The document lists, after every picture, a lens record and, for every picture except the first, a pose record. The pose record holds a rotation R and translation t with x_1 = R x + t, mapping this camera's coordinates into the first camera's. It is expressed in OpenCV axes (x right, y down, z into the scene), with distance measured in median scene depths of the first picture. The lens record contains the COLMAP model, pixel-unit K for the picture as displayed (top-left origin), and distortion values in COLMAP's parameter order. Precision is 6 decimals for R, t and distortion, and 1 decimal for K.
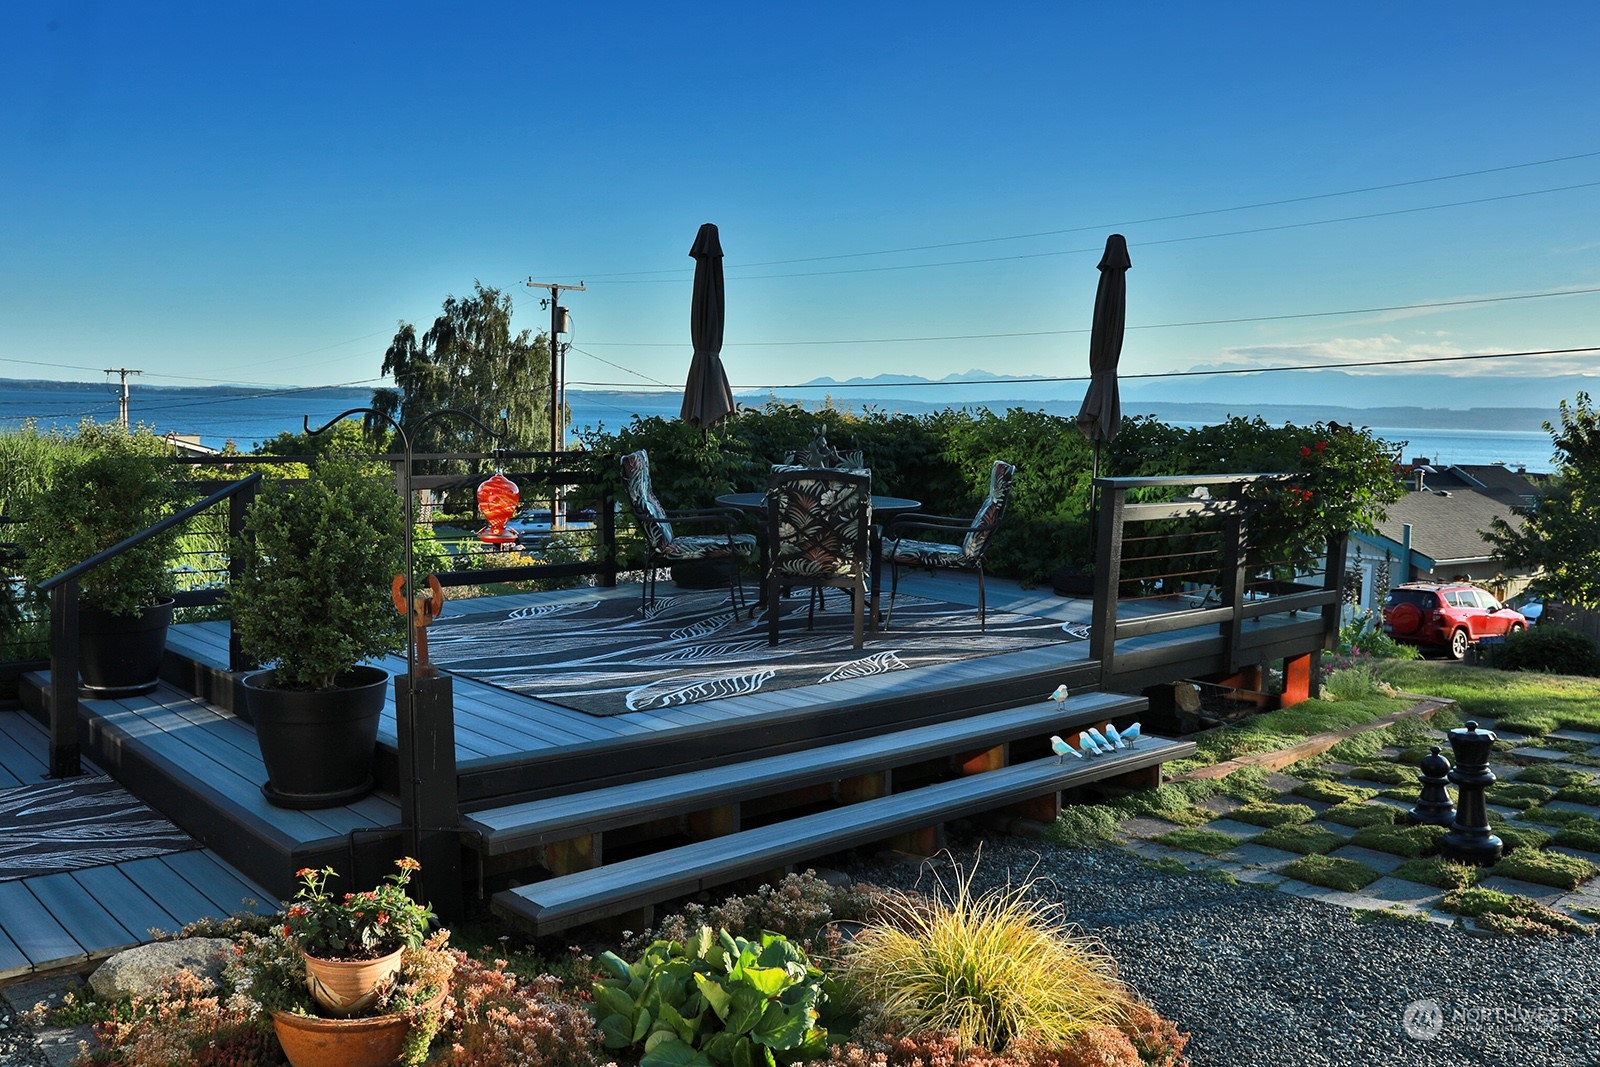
lens RADIAL K [[1405.3, 0, 833.4], [0, 1405.3, 549.4], [0, 0, 1]] dist [-0.036337, 0.012794]
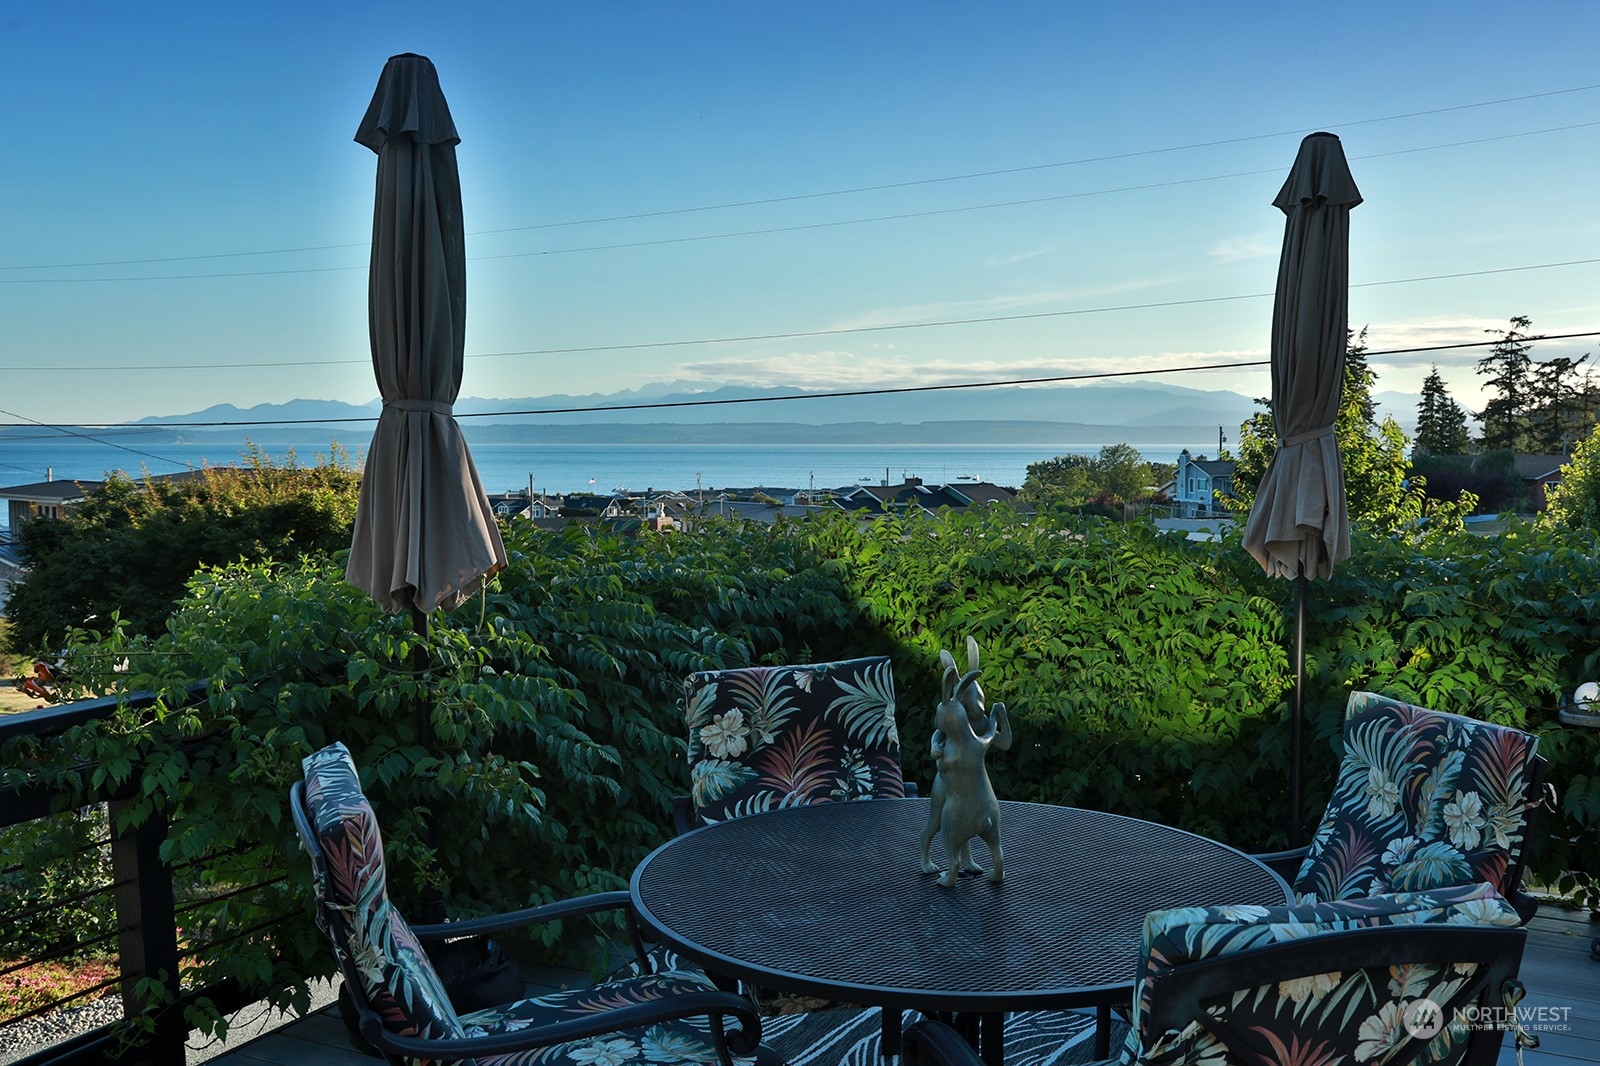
lens RADIAL K [[1564.0, 0, 801.5], [0, 1564.0, 531.0], [0, 0, 1]] dist [0.011934, 0.000000]
pose [[0.938845, -0.046578, 0.341176, -0.135210], [0.059389, 0.997864, -0.027196, -0.088724], [-0.339181, 0.045795, 0.939606, 0.571758]]
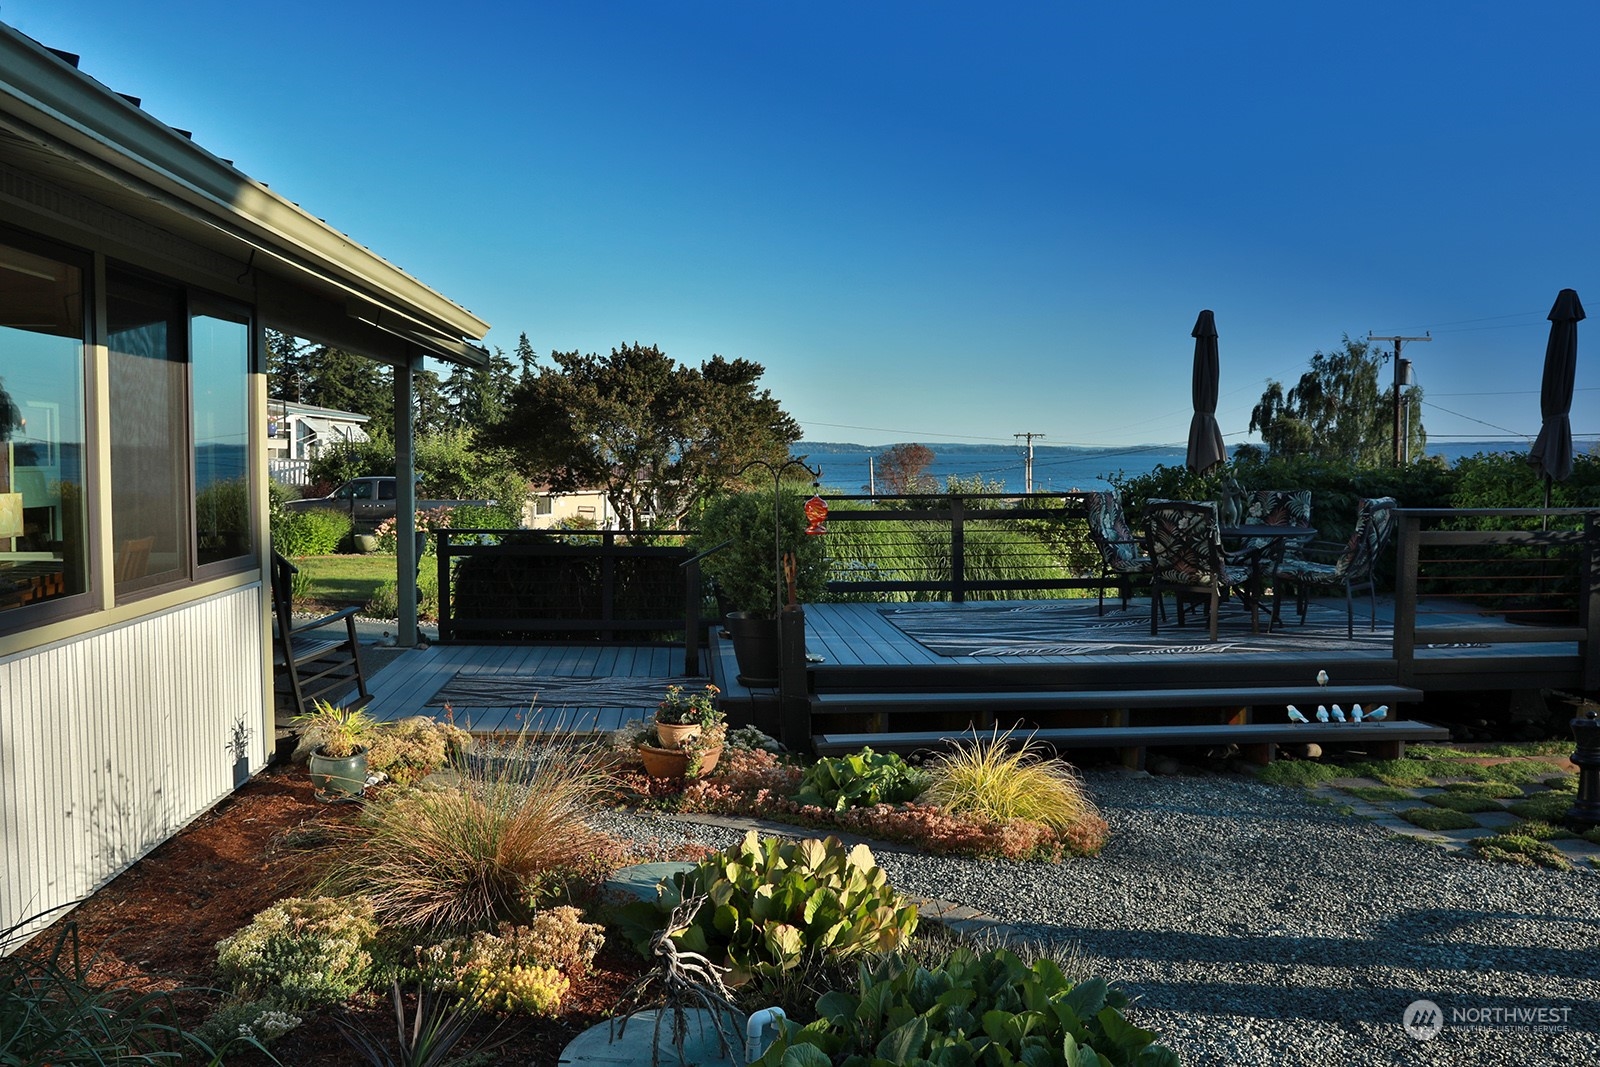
lens RADIAL K [[1405.3, 0, 801.9], [0, 1405.3, 536.3], [0, 0, 1]] dist [-0.036337, 0.012794]
pose [[0.797407, 0.013109, -0.603300, 0.372166], [-0.042867, 0.998469, -0.034963, 0.027279], [0.601918, 0.053741, 0.796748, -0.196960]]
